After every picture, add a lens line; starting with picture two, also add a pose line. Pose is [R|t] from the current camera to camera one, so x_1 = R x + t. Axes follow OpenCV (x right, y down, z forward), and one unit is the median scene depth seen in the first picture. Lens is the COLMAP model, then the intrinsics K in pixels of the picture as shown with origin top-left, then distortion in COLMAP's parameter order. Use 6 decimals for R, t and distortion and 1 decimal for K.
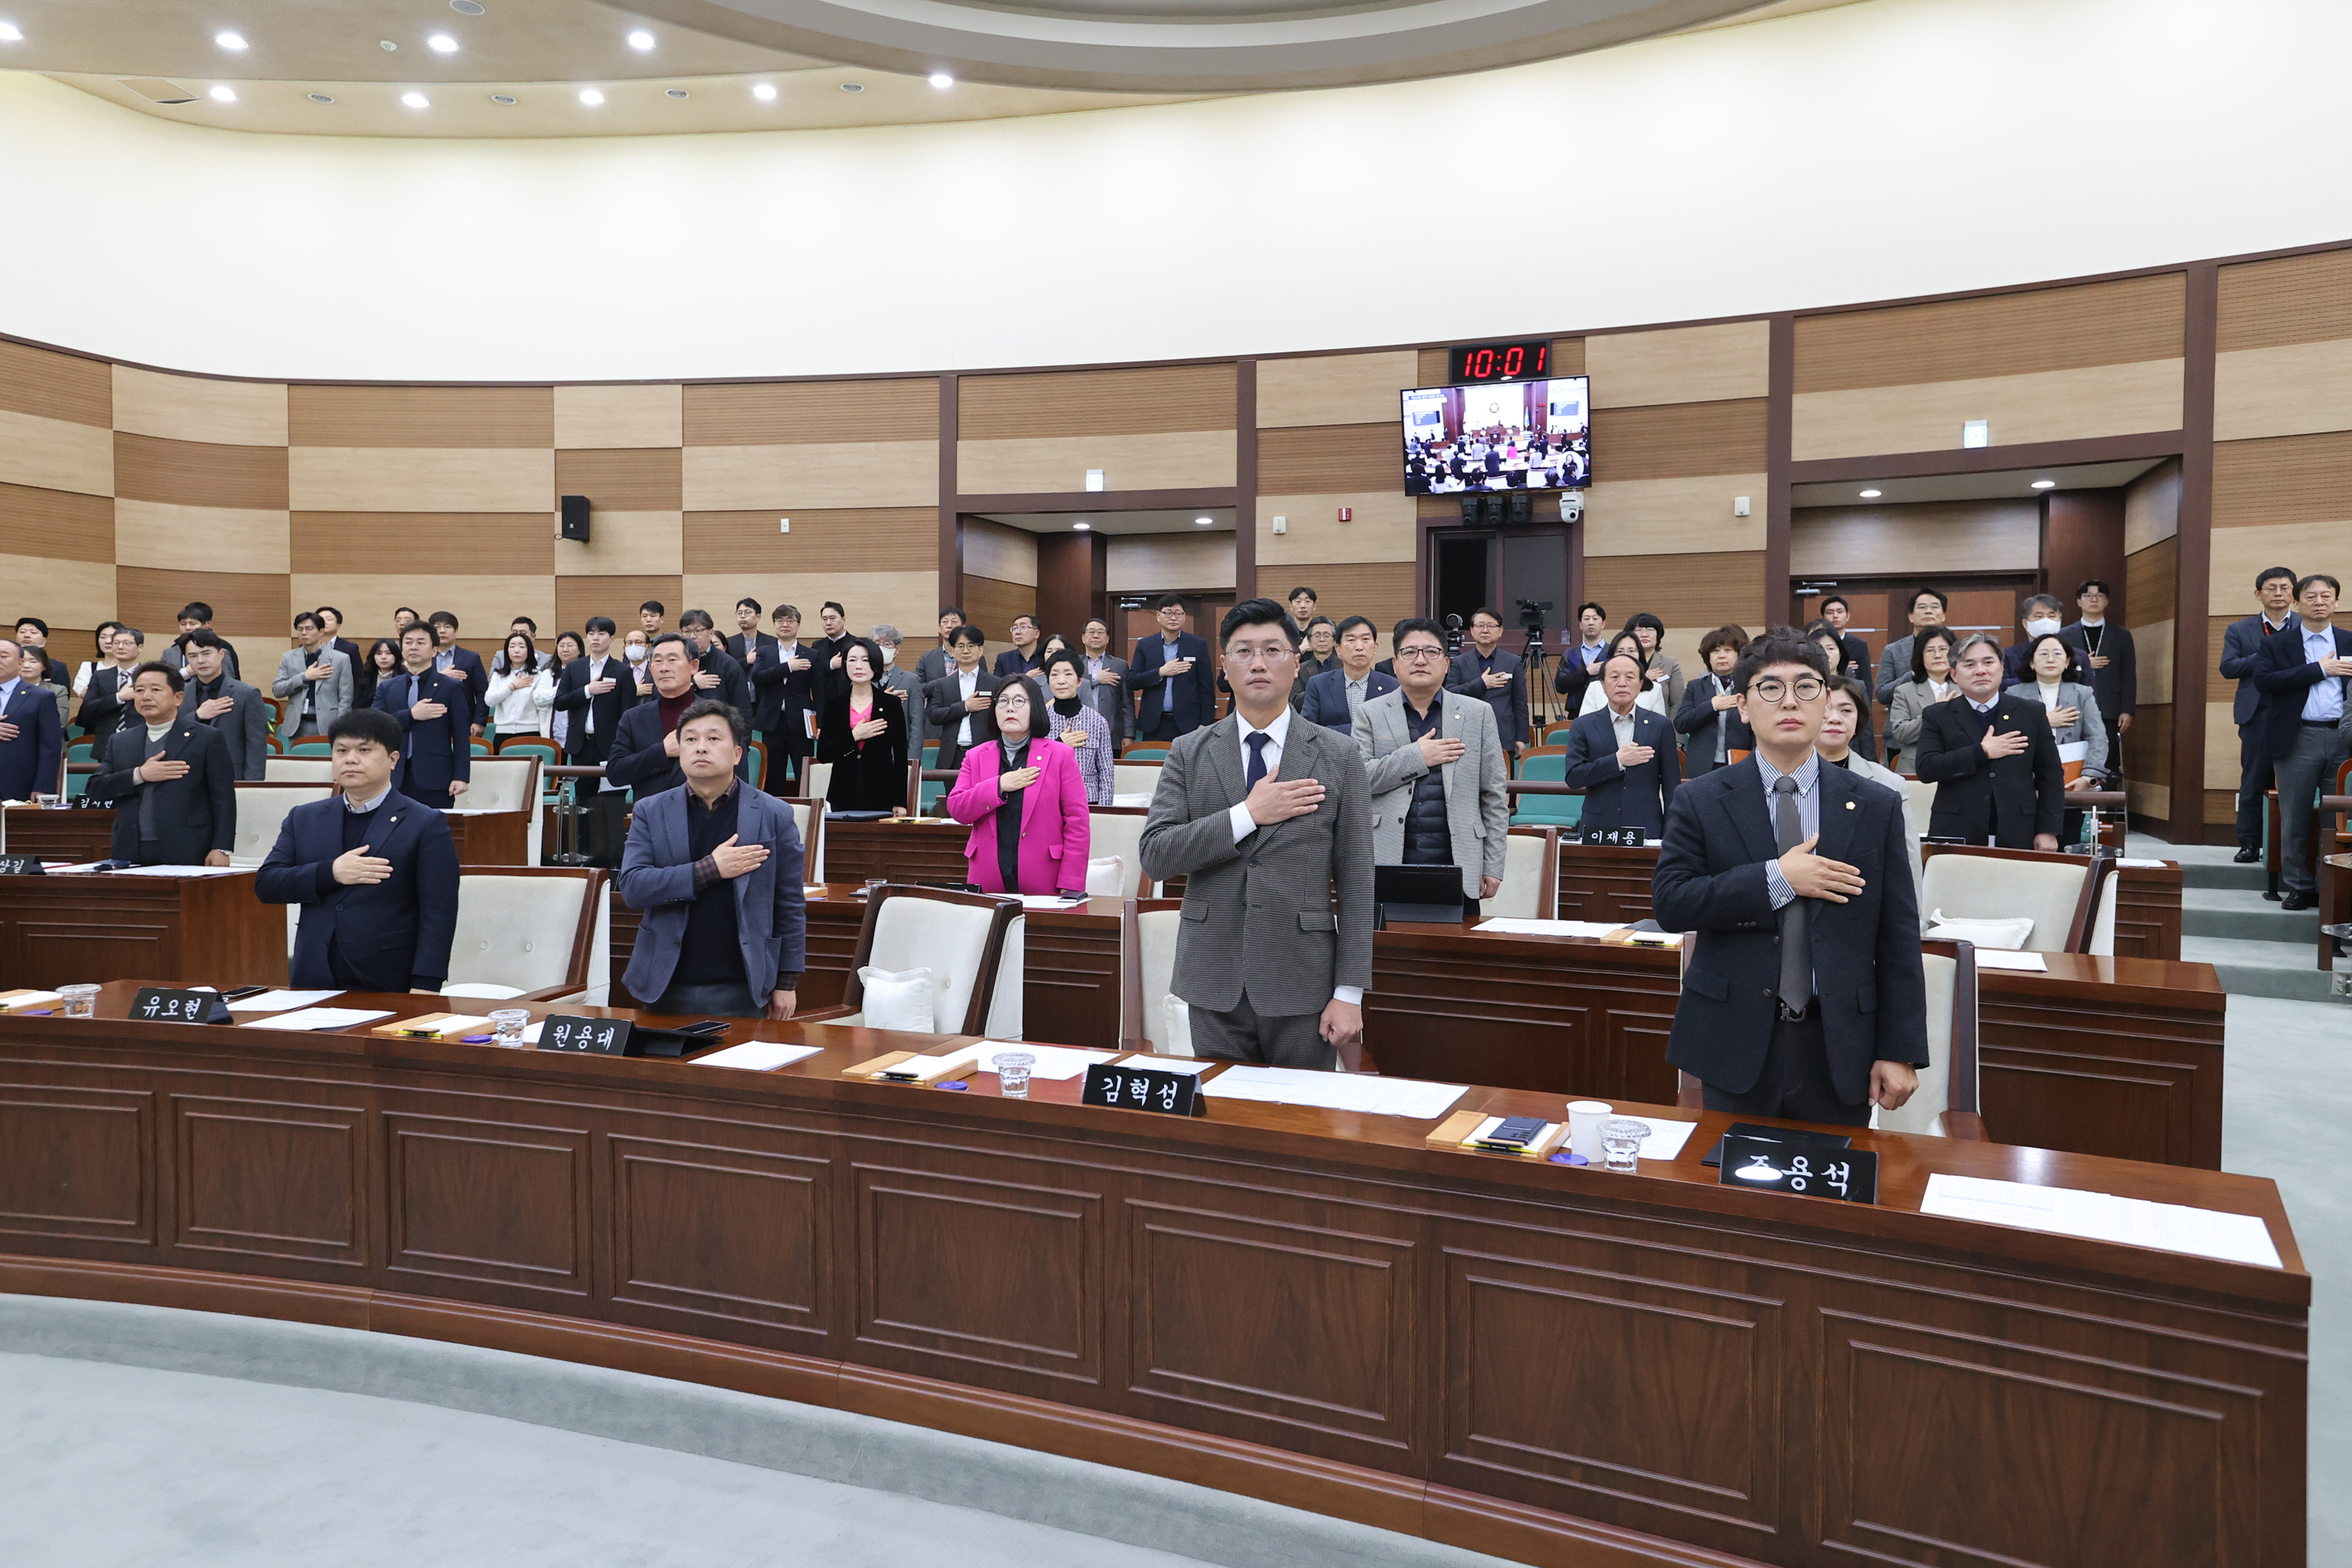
lens RADIAL K [[1572.8, 0, 1176.0], [0, 1572.8, 784.0], [0, 0, 1]] dist [0.039497, 0.002997]
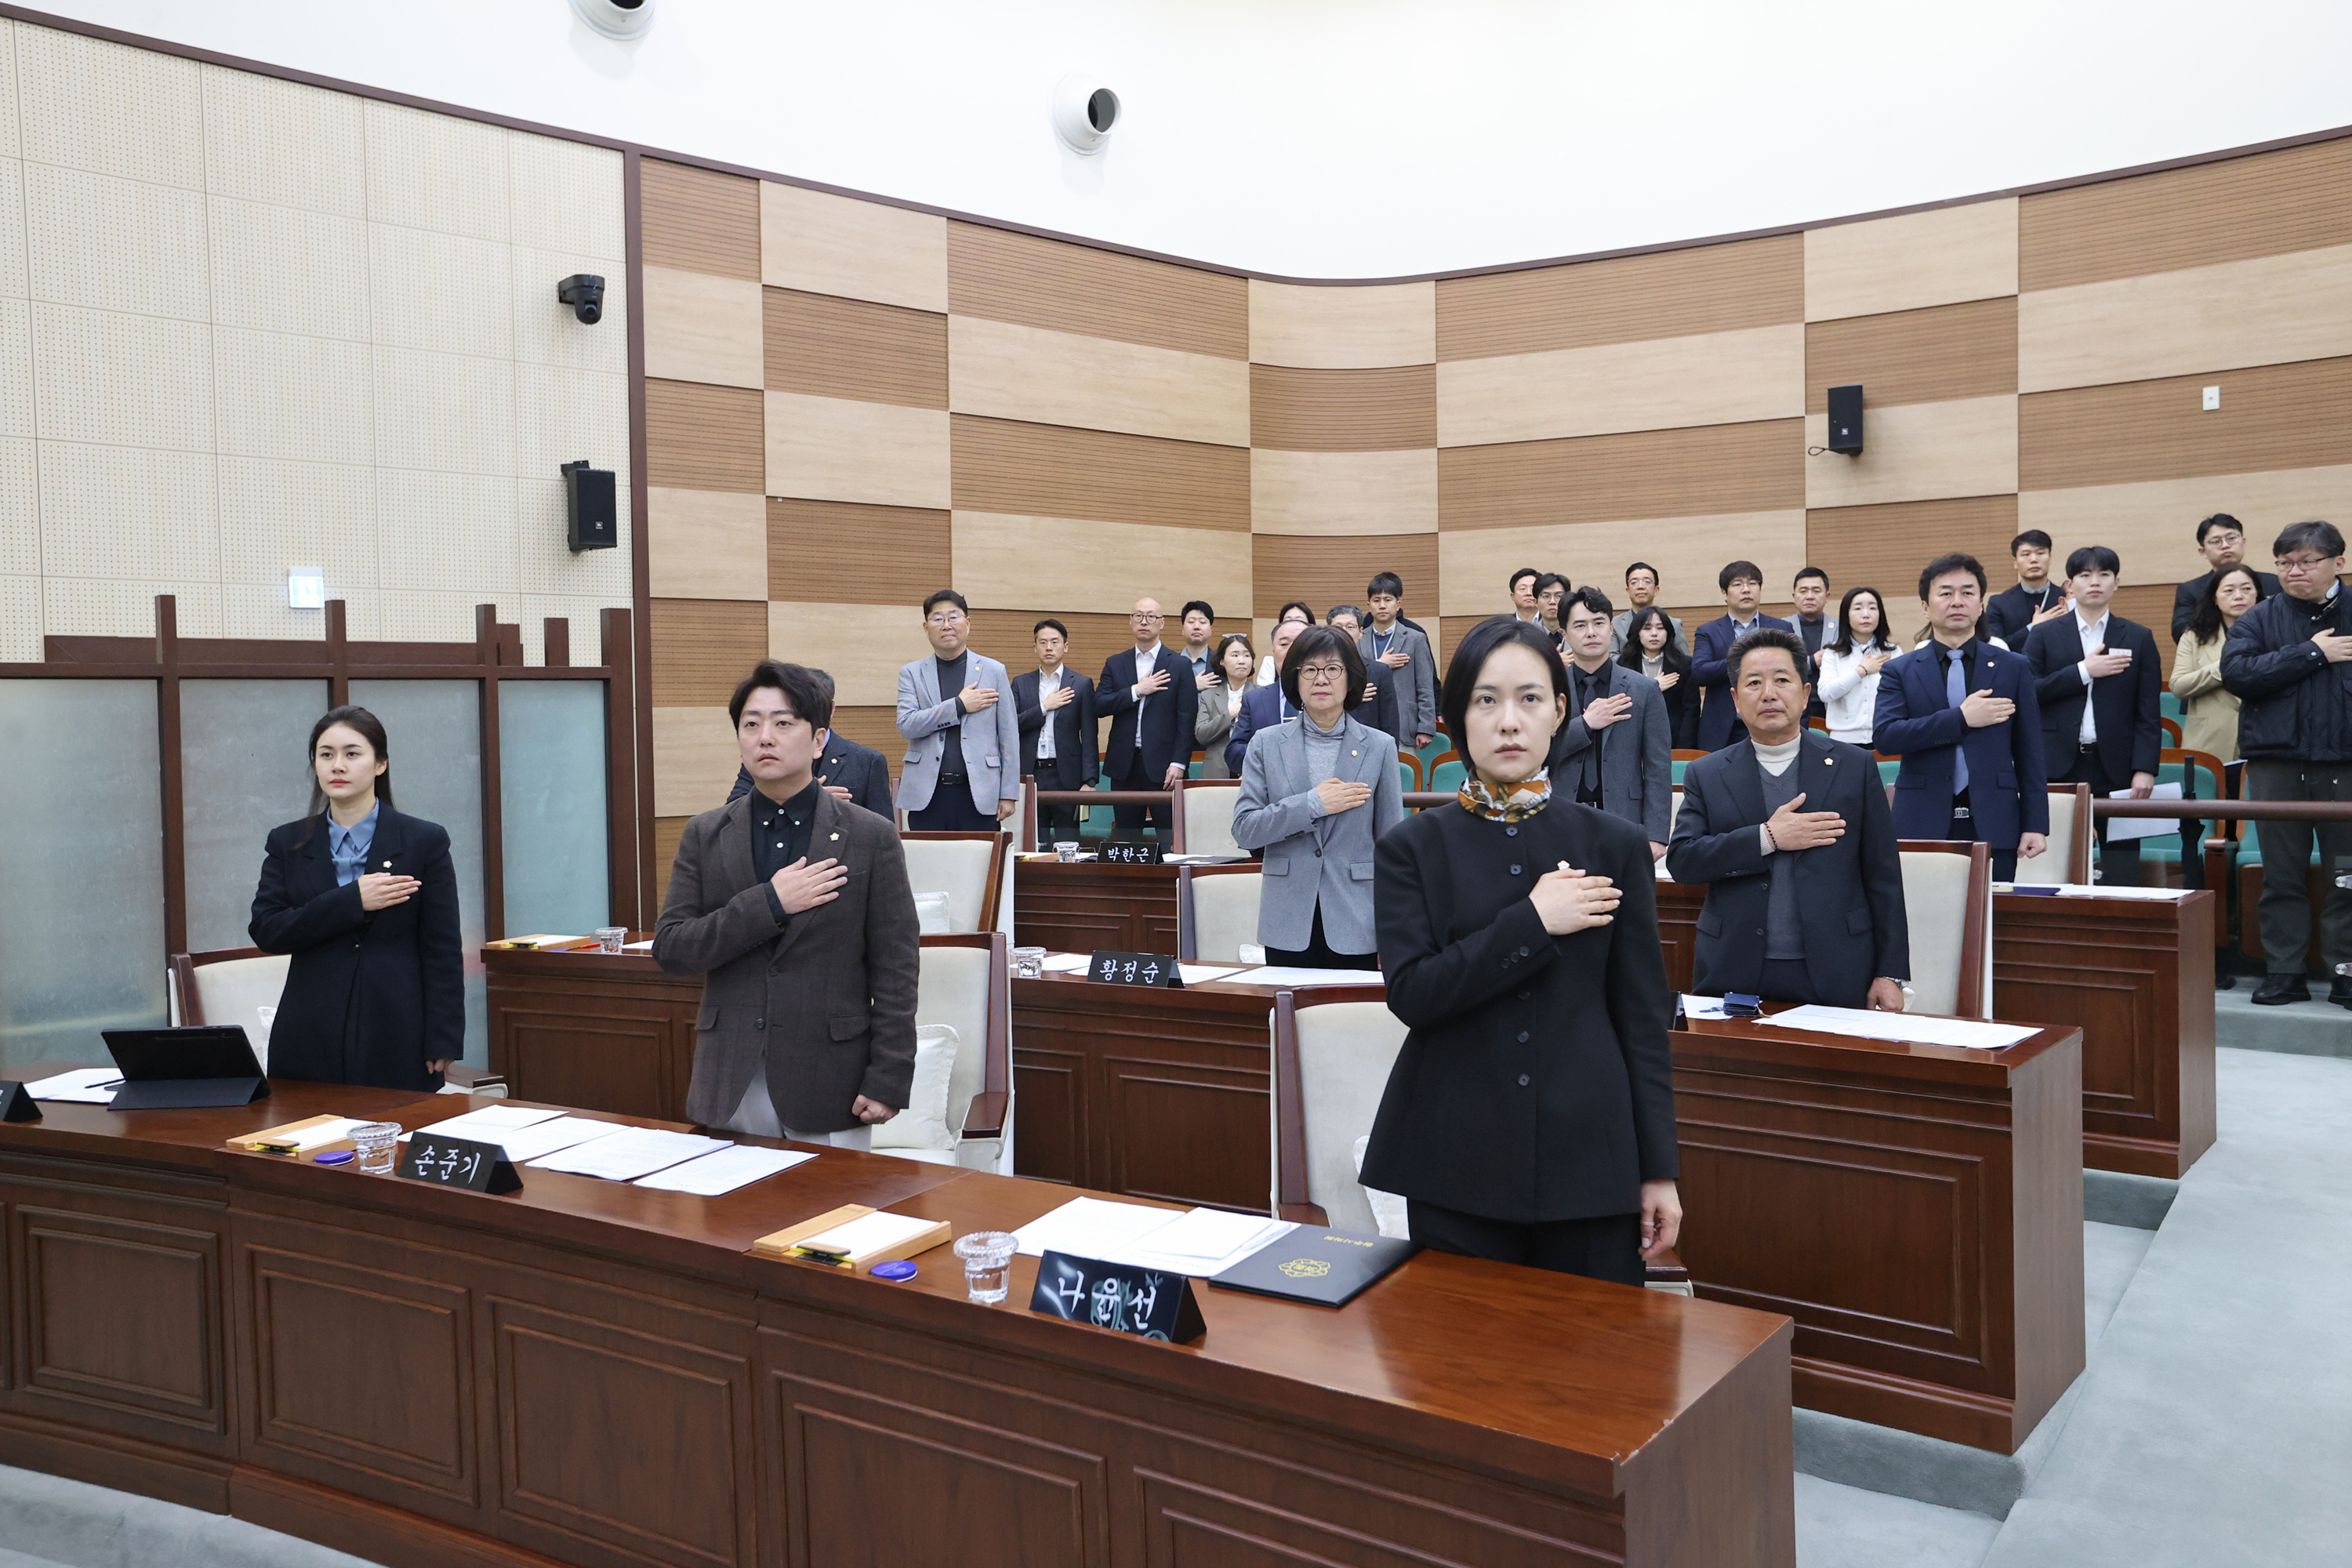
lens RADIAL K [[1791.1, 0, 1176.0], [0, 1791.1, 784.0], [0, 0, 1]] dist [0.003792, 0.000740]
pose [[0.896859, -0.001615, -0.442314, -0.299179], [0.000629, 0.999997, -0.002376, -0.012254], [0.442317, 0.001852, 0.896857, 0.195245]]
